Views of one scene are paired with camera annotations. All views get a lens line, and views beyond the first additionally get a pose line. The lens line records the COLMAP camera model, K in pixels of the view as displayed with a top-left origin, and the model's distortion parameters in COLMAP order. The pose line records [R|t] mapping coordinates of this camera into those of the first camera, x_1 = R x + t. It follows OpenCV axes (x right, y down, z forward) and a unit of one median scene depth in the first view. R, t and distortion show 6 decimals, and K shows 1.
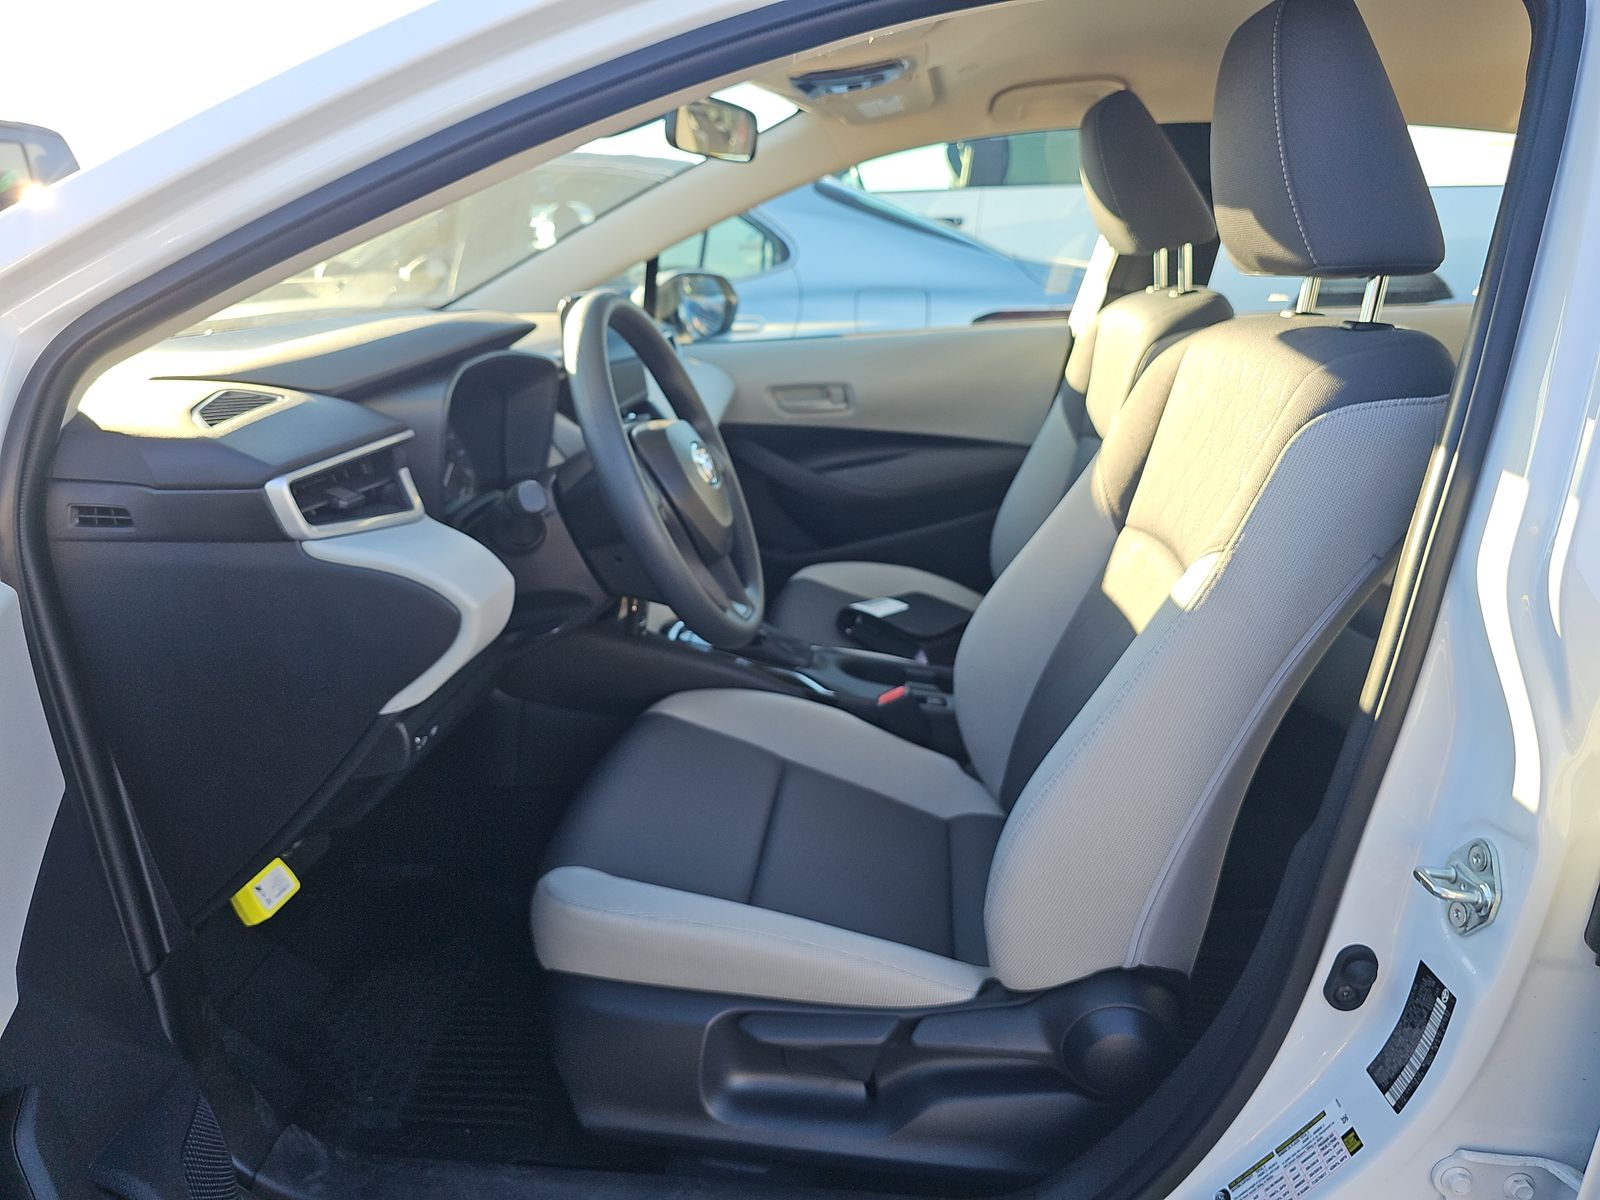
lens RADIAL K [[1039.9, 0, 800.0], [0, 1039.9, 600.0], [0, 0, 1]] dist [0.001496, -0.001182]
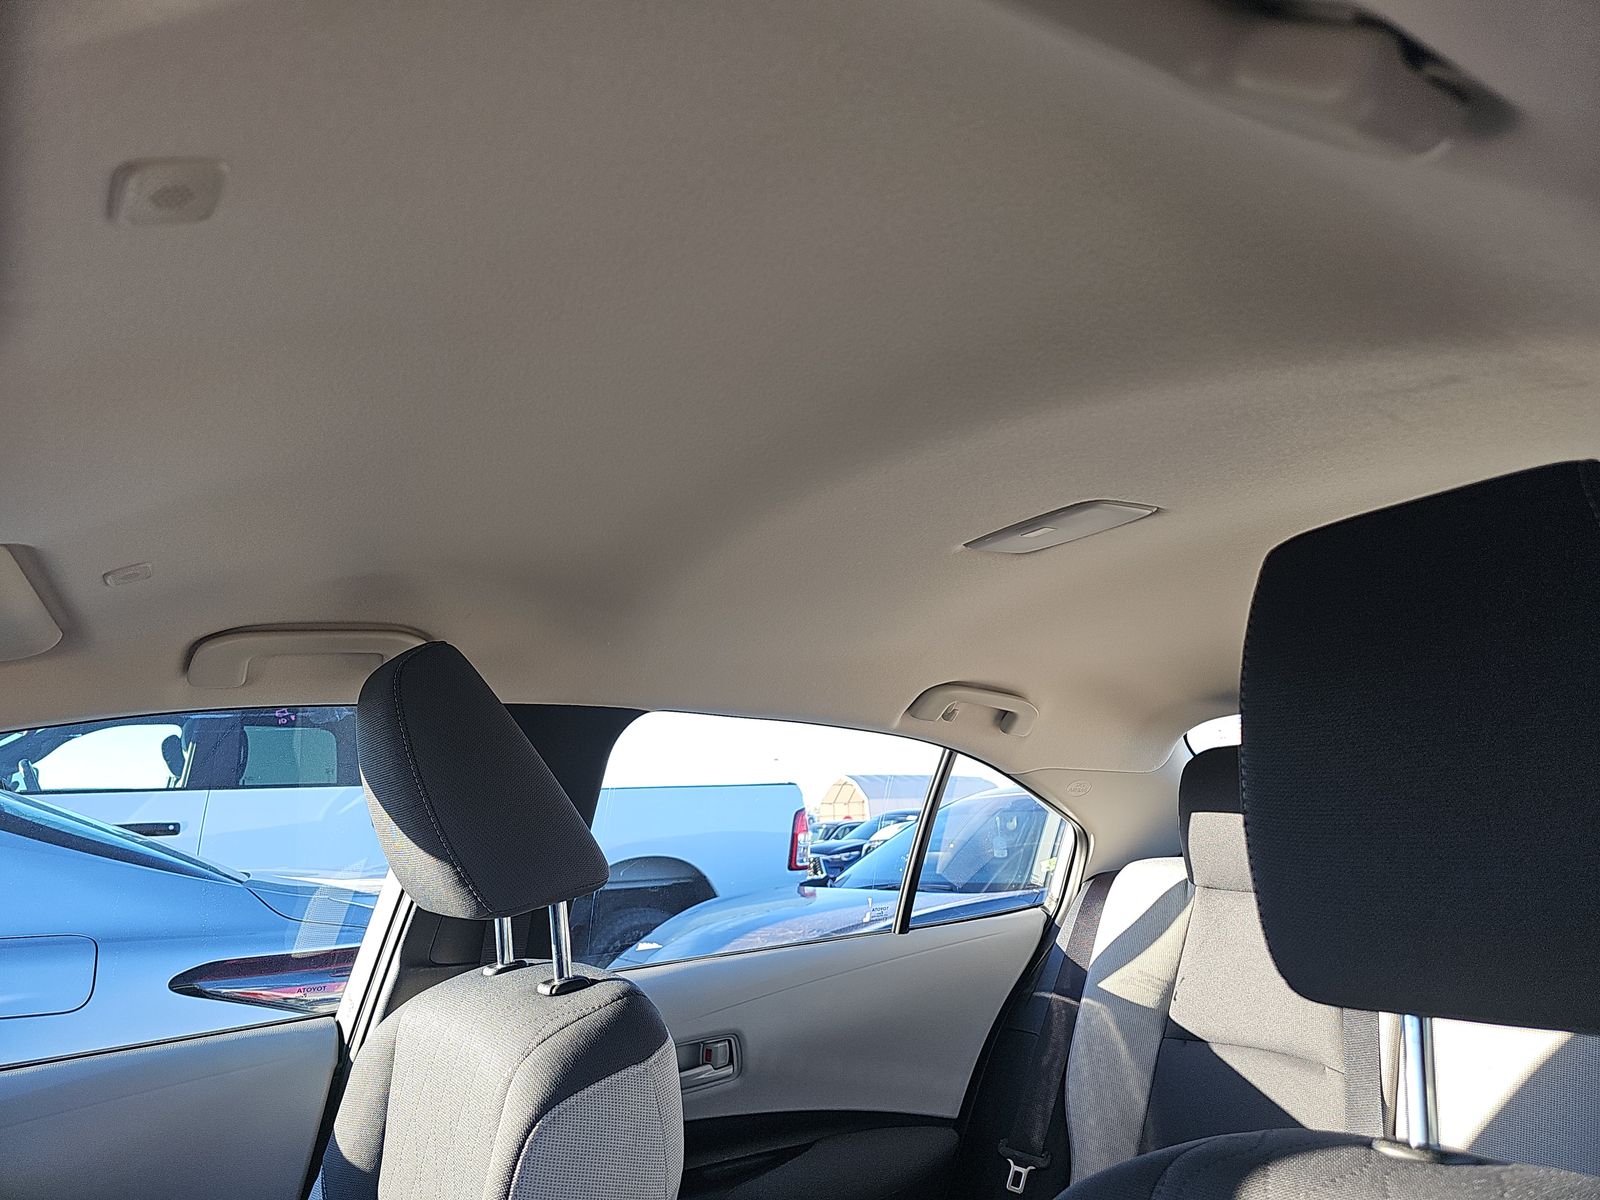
lens RADIAL K [[1080.8, 0, 800.0], [0, 1080.8, 600.0], [0, 0, 1]] dist [0.006198, -0.001304]
pose [[0.799003, 0.117906, 0.589655, 0.083859], [0.207358, 0.866420, -0.454223, -0.145194], [-0.564444, 0.485195, 0.667824, 0.347856]]
